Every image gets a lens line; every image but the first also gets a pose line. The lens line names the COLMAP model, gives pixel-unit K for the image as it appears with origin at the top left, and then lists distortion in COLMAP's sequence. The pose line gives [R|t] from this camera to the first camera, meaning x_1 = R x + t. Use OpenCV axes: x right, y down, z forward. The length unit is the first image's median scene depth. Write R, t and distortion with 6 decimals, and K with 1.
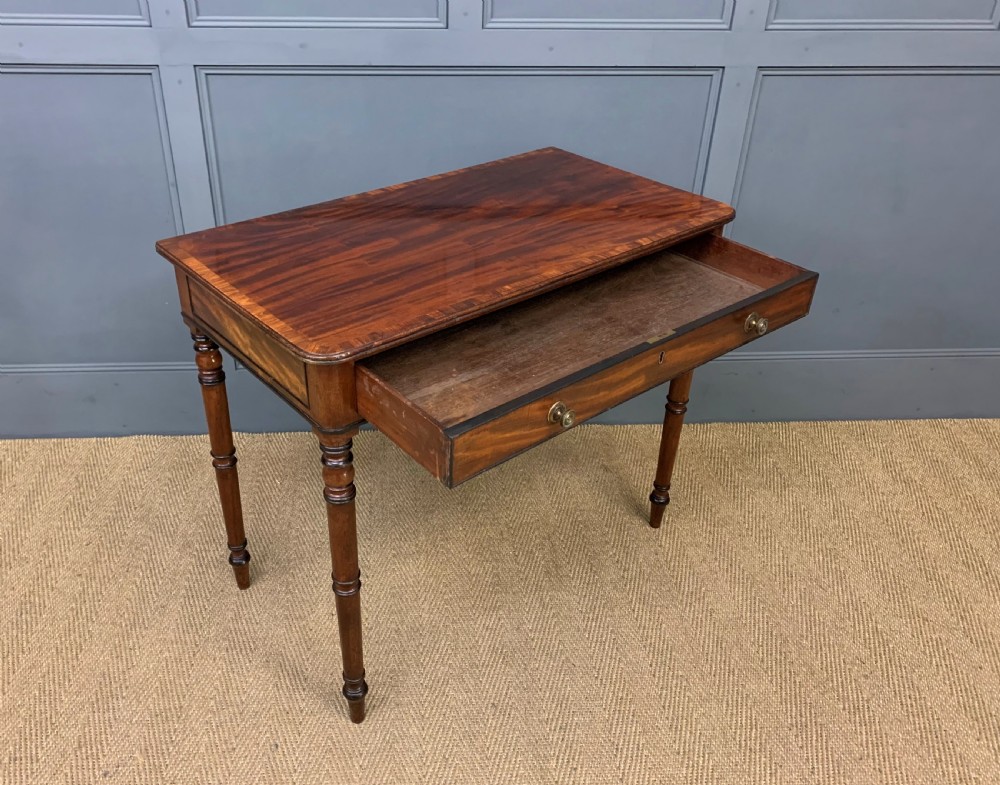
lens RADIAL K [[854.3, 0, 450.6], [0, 854.3, 372.8], [0, 0, 1]] dist [0.007682, -0.010201]
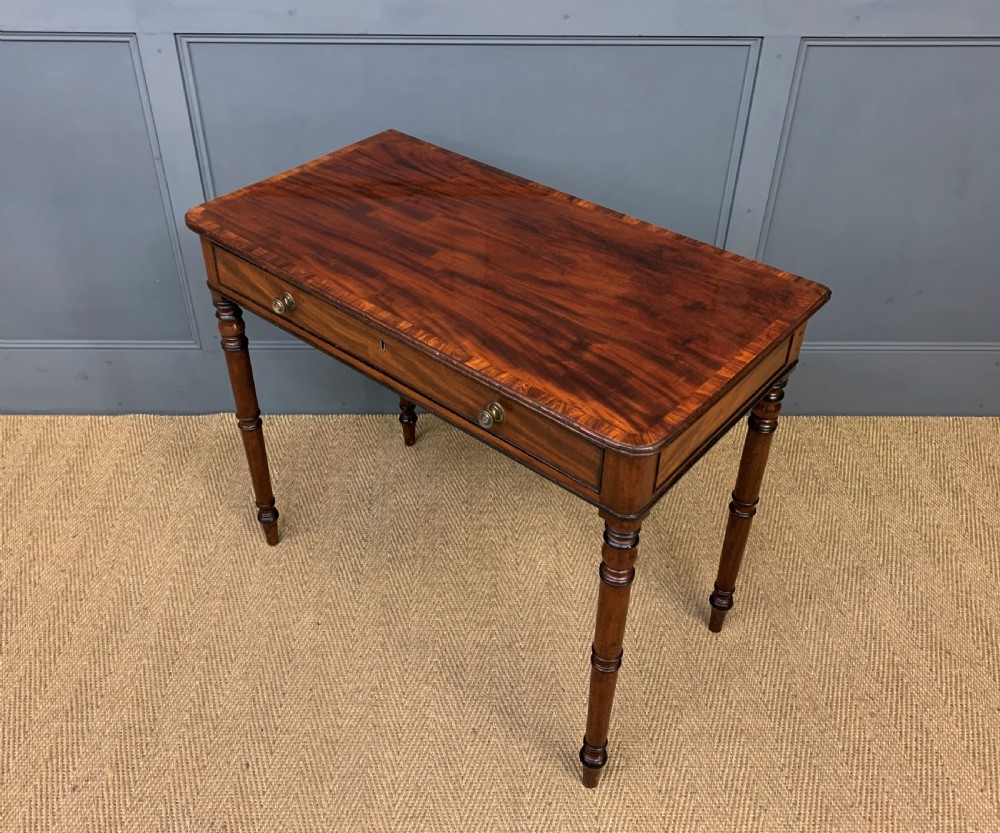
lens RADIAL K [[938.0, 0, 488.9], [0, 938.0, 365.7], [0, 0, 1]] dist [0.002353, 0.000000]
pose [[0.998678, 0.025270, -0.044765, 0.090847], [-0.021305, 0.995988, 0.086916, -0.099382], [0.046782, -0.085848, 0.995209, -0.015461]]
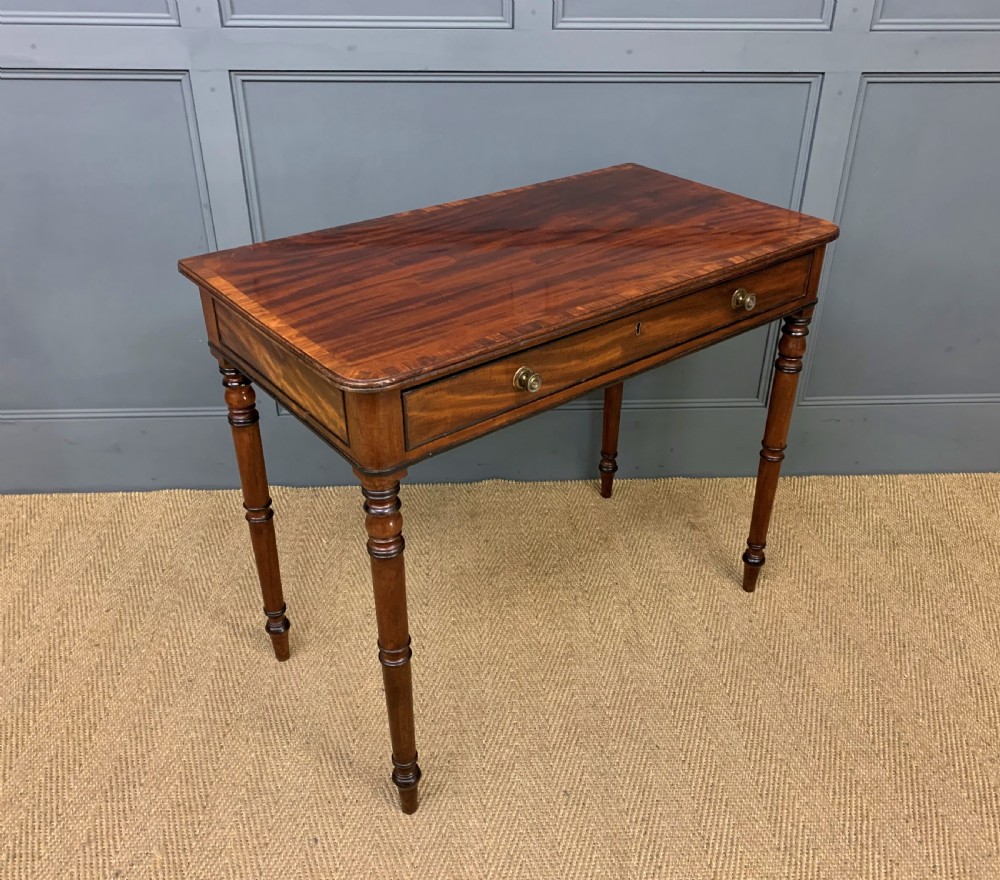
lens RADIAL K [[913.3, 0, 522.4], [0, 913.3, 421.2], [0, 0, 1]] dist [0.002547, 0.000000]
pose [[0.999998, -0.001059, -0.001616, 0.006913], [0.001034, 0.999878, -0.015591, 0.020991], [0.001633, 0.015589, 0.999877, 0.054947]]
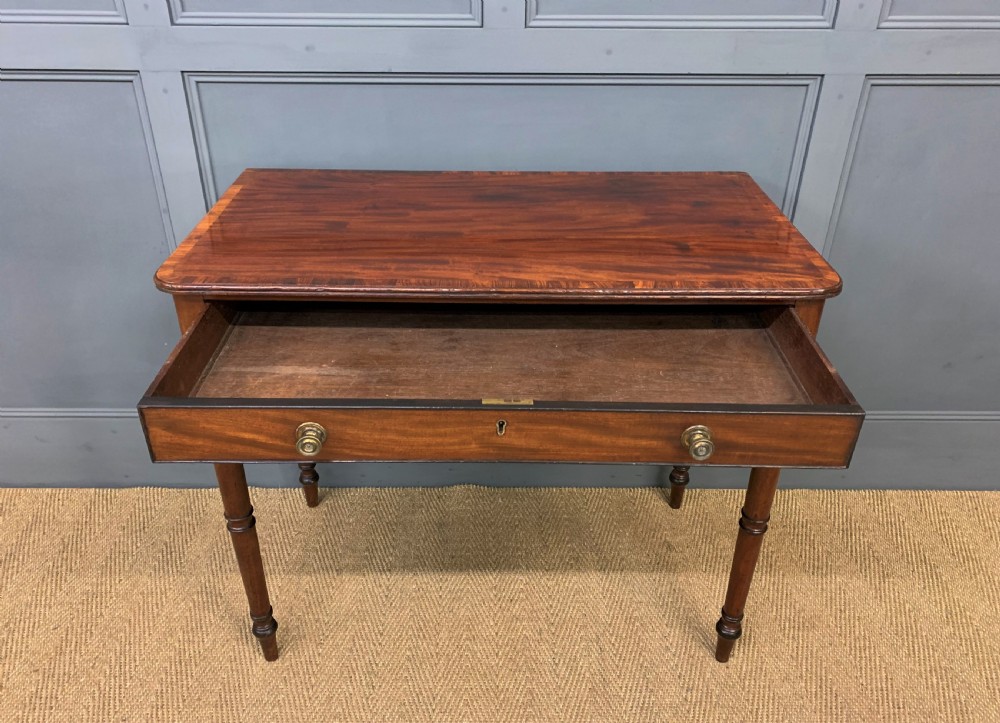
lens RADIAL K [[787.1, 0, 489.8], [0, 787.1, 360.6], [0, 0, 1]] dist [-0.007335, 0.018181]
pose [[0.998311, 0.021277, -0.054051, 0.050878], [-0.021773, 0.999726, -0.008605, -0.074987], [0.053853, 0.009767, 0.998501, 0.247162]]
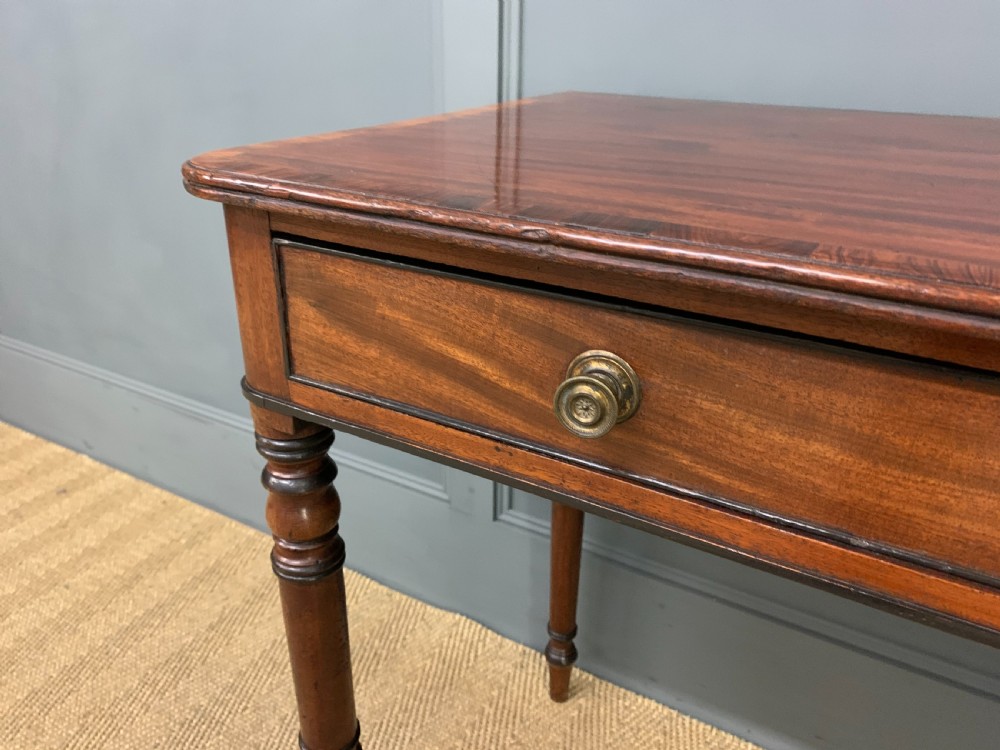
lens RADIAL K [[766.5, 0, 496.2], [0, 766.5, 349.8], [0, 0, 1]] dist [-0.005944, 0.010891]
pose [[0.831400, 0.209834, -0.514533, -0.021527], [-0.287298, 0.954916, -0.074798, -0.088650], [0.475641, 0.210012, 0.854202, 0.670722]]
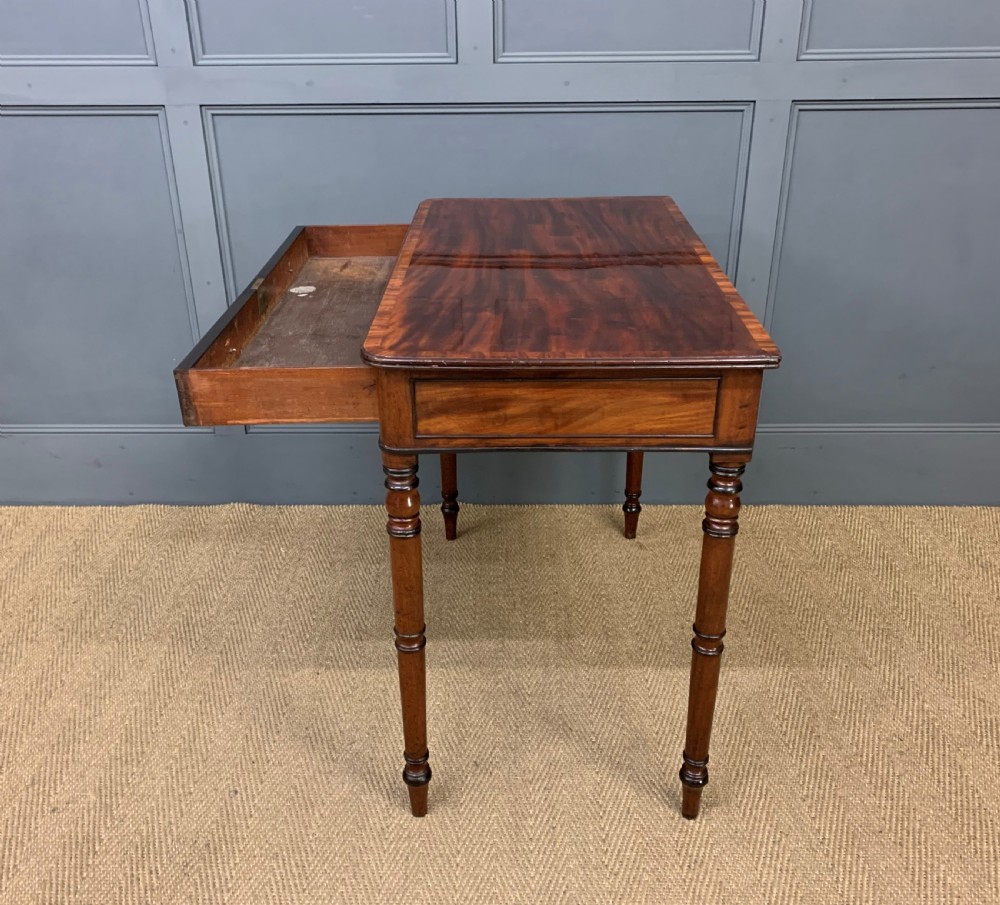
lens RADIAL K [[967.3, 0, 495.2], [0, 967.3, 463.8], [0, 0, 1]] dist [0.001817, 0.000000]
pose [[0.996836, 0.012437, -0.078502, 0.129560], [-0.018531, 0.996830, -0.077378, 0.129957], [0.077291, 0.078588, 0.993906, -0.043756]]
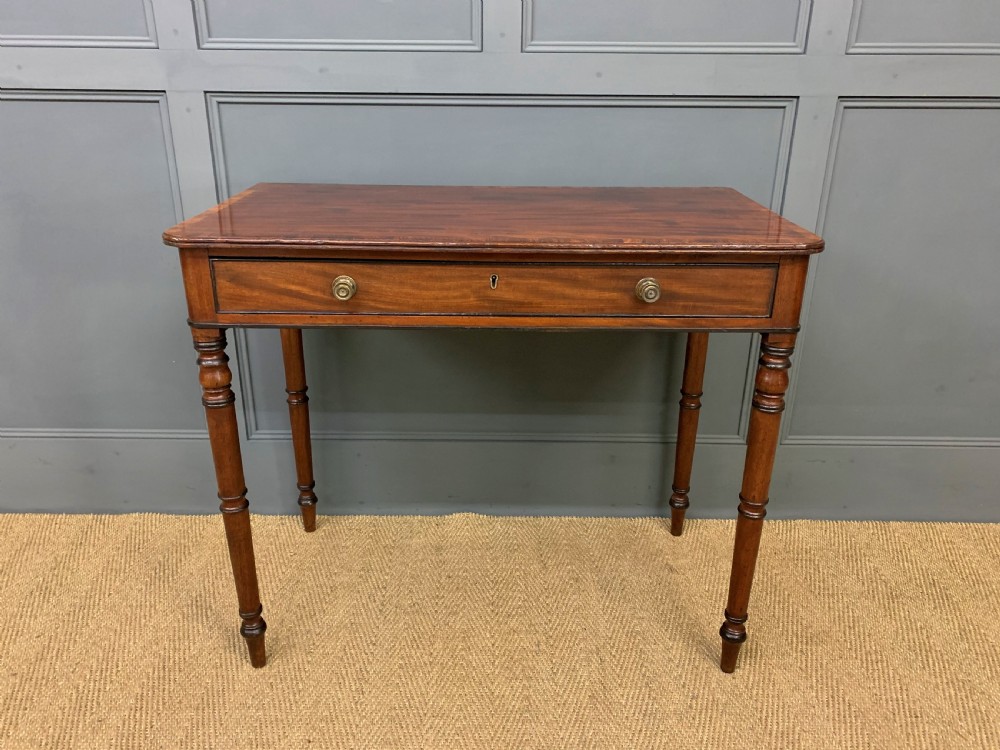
lens RADIAL K [[766.5, 0, 492.5], [0, 766.5, 369.7], [0, 0, 1]] dist [-0.005944, 0.010891]
pose [[0.997771, 0.017195, -0.064475, 0.064329], [-0.027671, 0.985855, -0.165301, 0.059443], [0.060721, 0.166717, 0.984133, 0.264978]]
